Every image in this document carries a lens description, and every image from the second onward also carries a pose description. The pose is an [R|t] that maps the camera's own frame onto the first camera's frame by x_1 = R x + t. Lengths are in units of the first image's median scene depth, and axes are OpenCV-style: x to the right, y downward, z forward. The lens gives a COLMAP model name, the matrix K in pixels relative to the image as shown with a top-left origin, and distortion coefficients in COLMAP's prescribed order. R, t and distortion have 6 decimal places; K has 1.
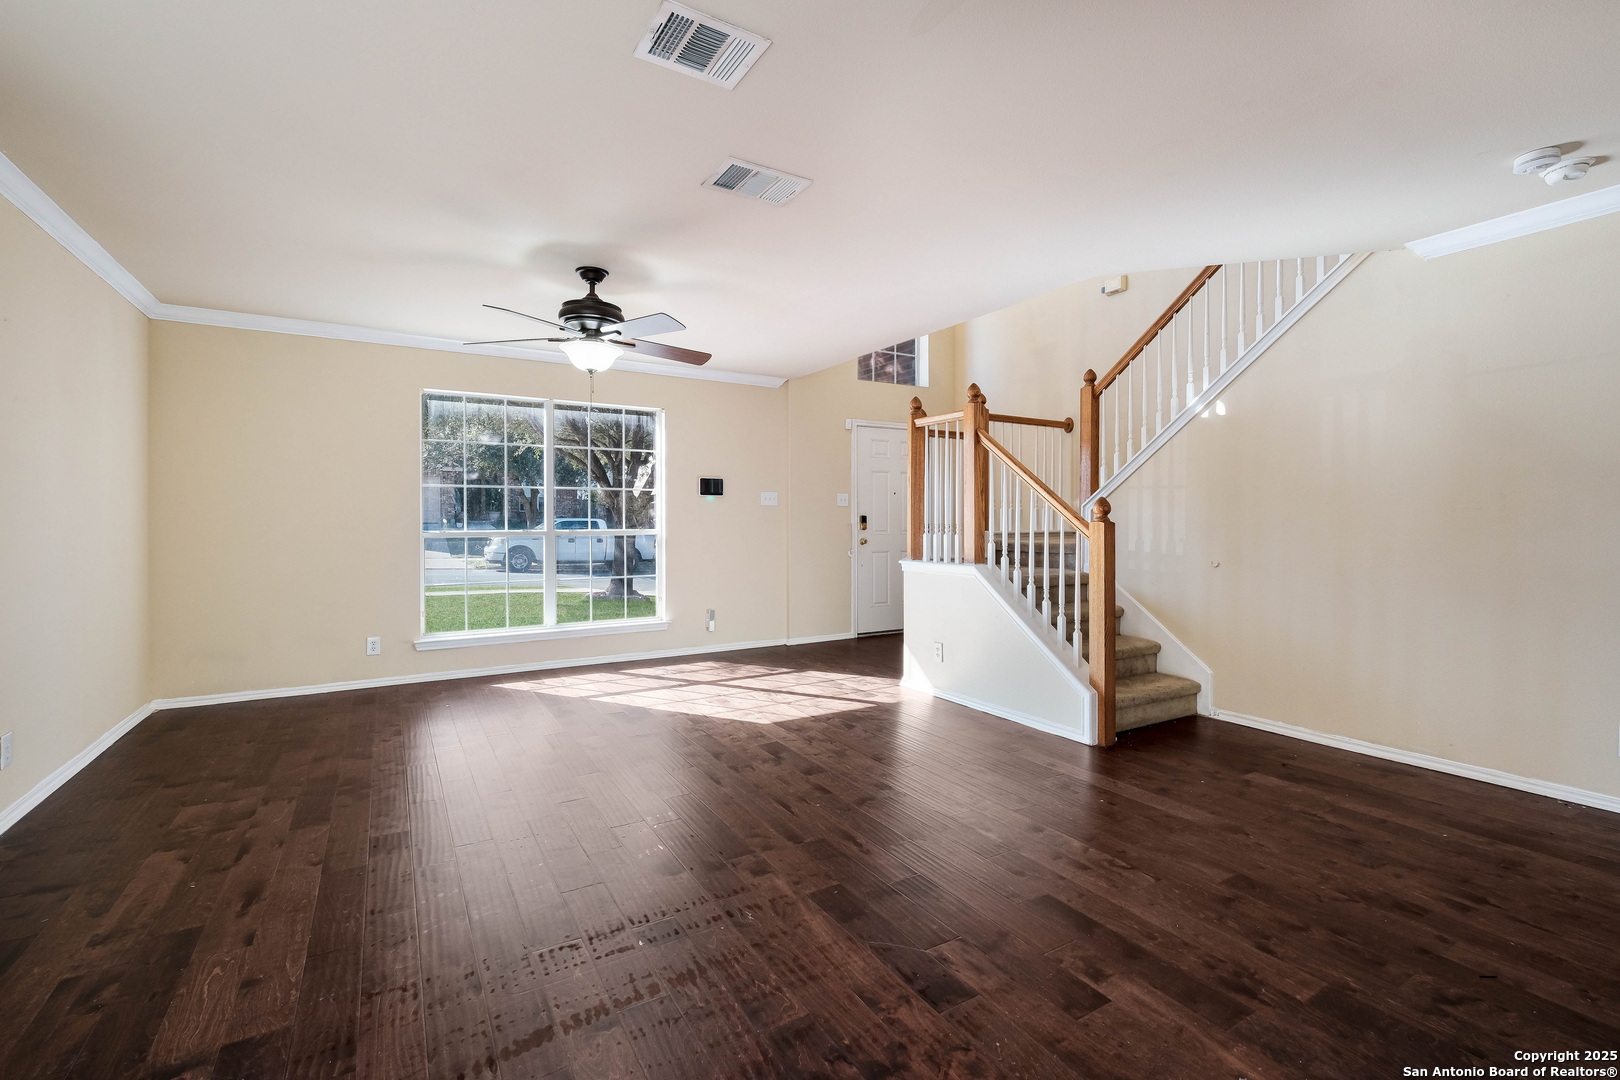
lens RADIAL K [[711.0, 0, 809.7], [0, 711.0, 521.5], [0, 0, 1]] dist [-0.000308, -0.000284]
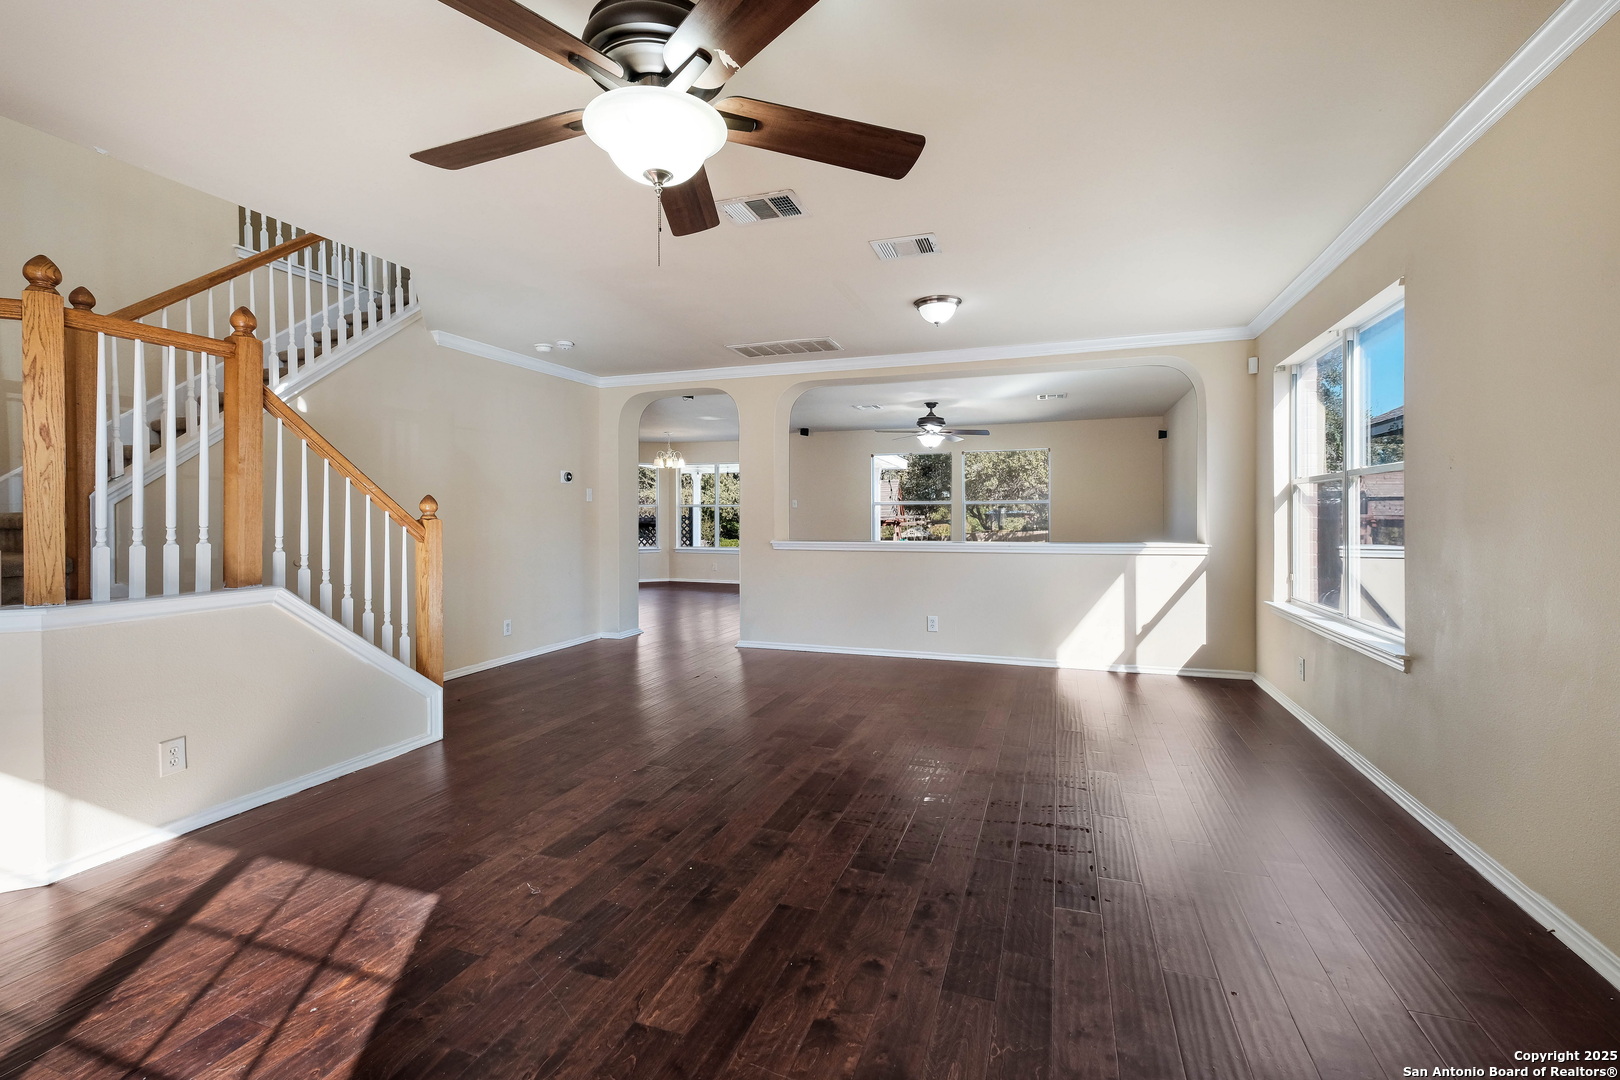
lens RADIAL K [[706.9, 0, 808.9], [0, 706.9, 511.1], [0, 0, 1]] dist [-0.001872, -0.000151]
pose [[-0.638255, 0.011513, 0.769739, -0.764980], [0.007880, 0.999933, -0.008421, -0.000889], [-0.769785, 0.000691, -0.638303, 1.310877]]
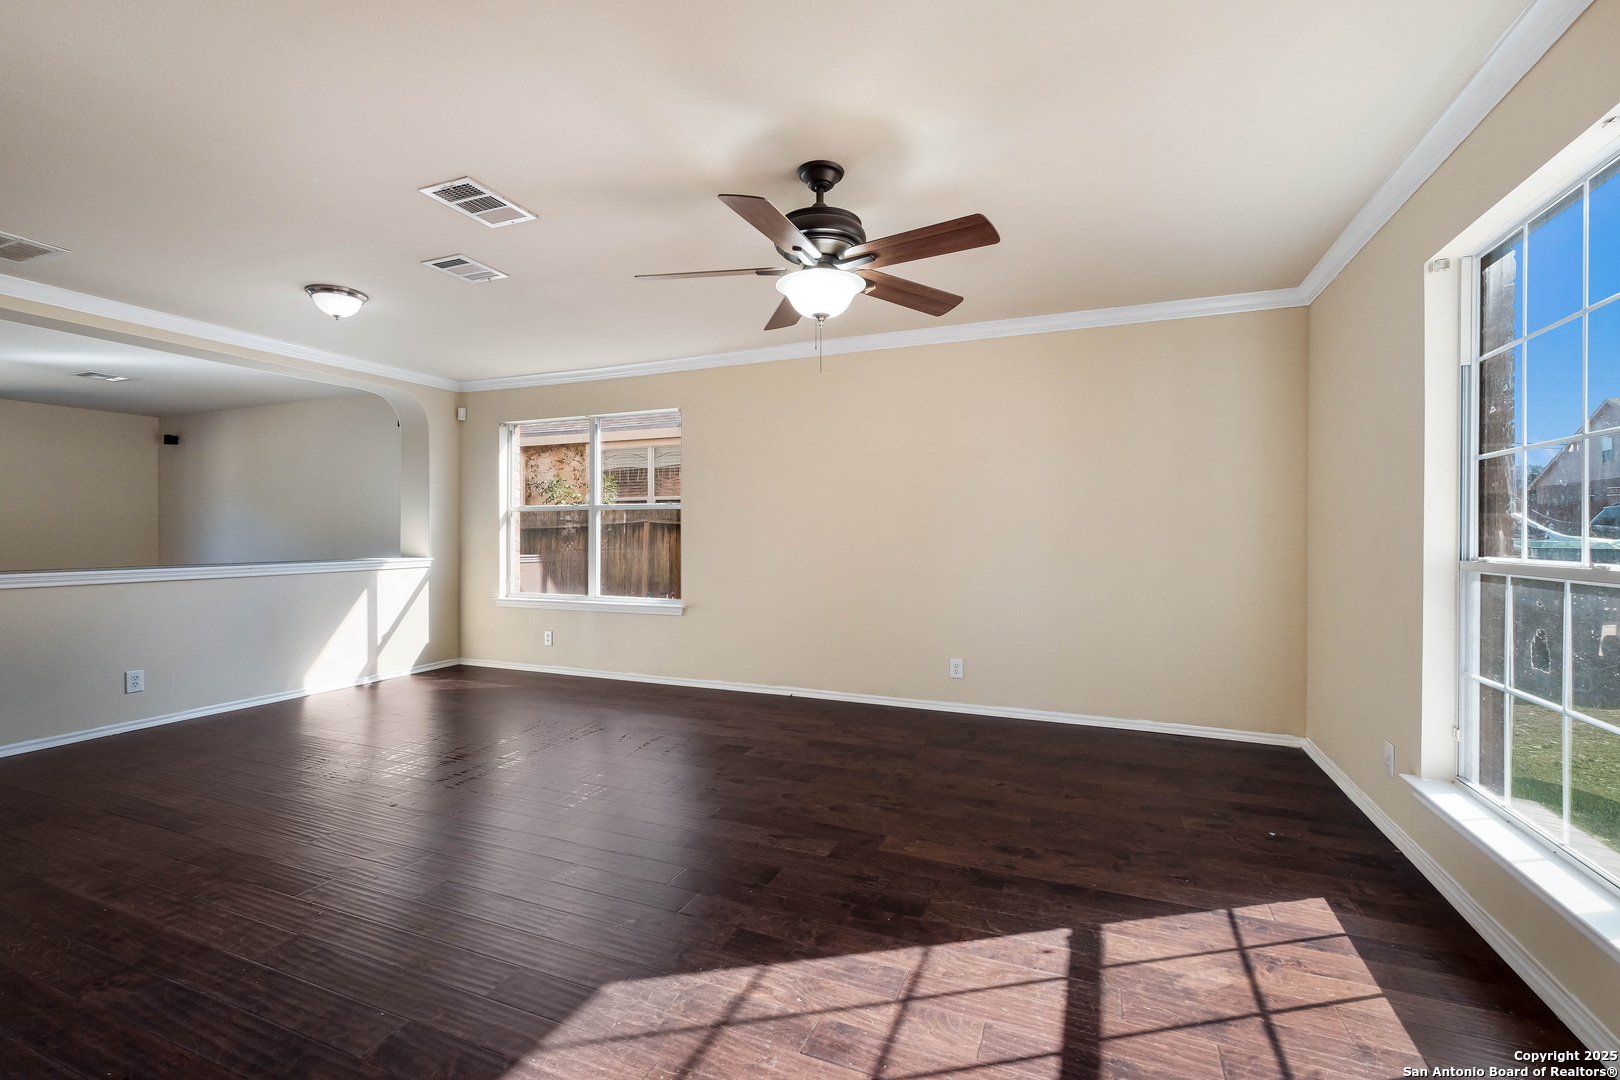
lens RADIAL K [[704.2, 0, 809.7], [0, 704.2, 530.5], [0, 0, 1]] dist [0.000037, 0.000010]
pose [[-0.800552, -0.000848, -0.599262, 0.121249], [-0.000318, 0.999999, -0.000990, -0.003233], [0.599263, -0.000602, -0.800552, 1.672717]]
